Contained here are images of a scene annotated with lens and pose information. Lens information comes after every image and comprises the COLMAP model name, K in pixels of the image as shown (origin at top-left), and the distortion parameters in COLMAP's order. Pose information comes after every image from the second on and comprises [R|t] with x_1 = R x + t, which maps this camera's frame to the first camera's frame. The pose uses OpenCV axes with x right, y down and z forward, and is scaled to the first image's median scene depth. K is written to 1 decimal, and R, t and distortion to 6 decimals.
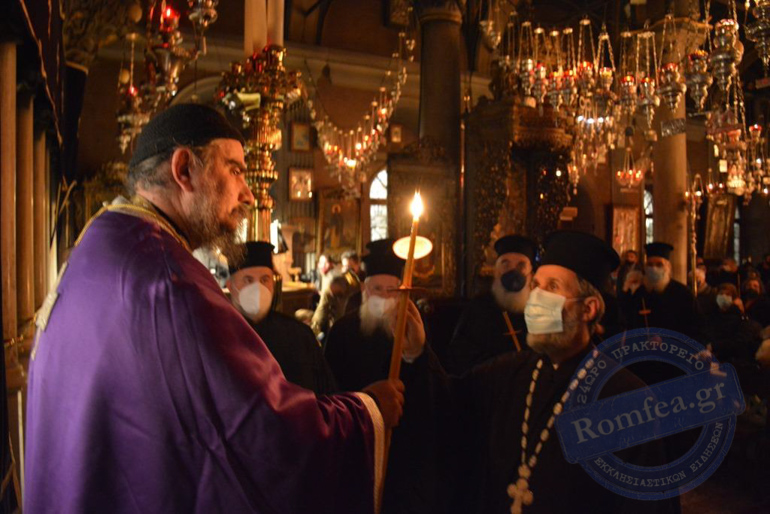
lens RADIAL K [[594.2, 0, 385.0], [0, 594.2, 257.0], [0, 0, 1]] dist [-0.130992, 0.069866]
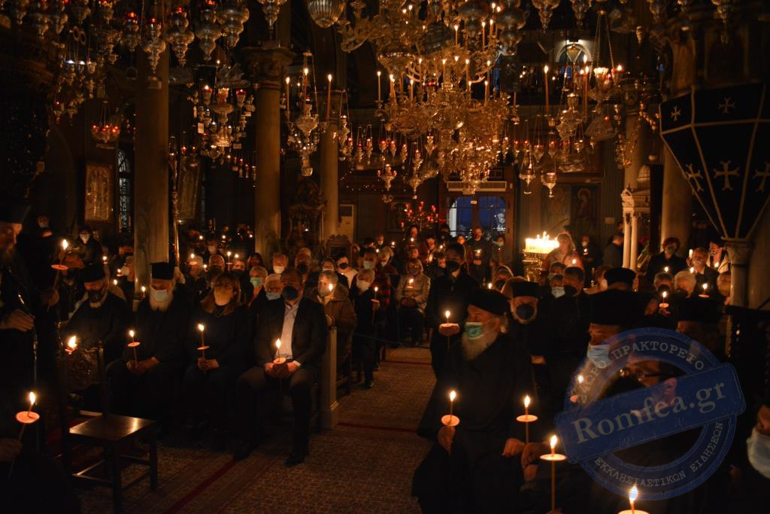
lens RADIAL K [[594.2, 0, 385.0], [0, 594.2, 257.0], [0, 0, 1]] dist [-0.130992, 0.069866]
pose [[0.649488, -0.039820, 0.759329, -0.007204], [-0.010885, 0.998039, 0.061648, 0.004460], [-0.760294, -0.048305, 0.647780, 0.048687]]
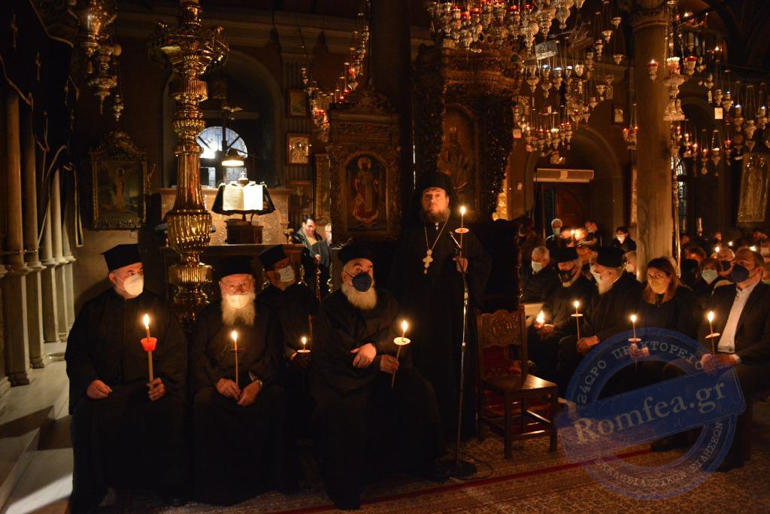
lens RADIAL K [[594.2, 0, 385.0], [0, 594.2, 257.0], [0, 0, 1]] dist [-0.130992, 0.069866]
pose [[0.993725, -0.013323, -0.111050, 0.147943], [0.016773, 0.999403, 0.030194, 0.045971], [0.110582, -0.031867, 0.993356, -0.024242]]
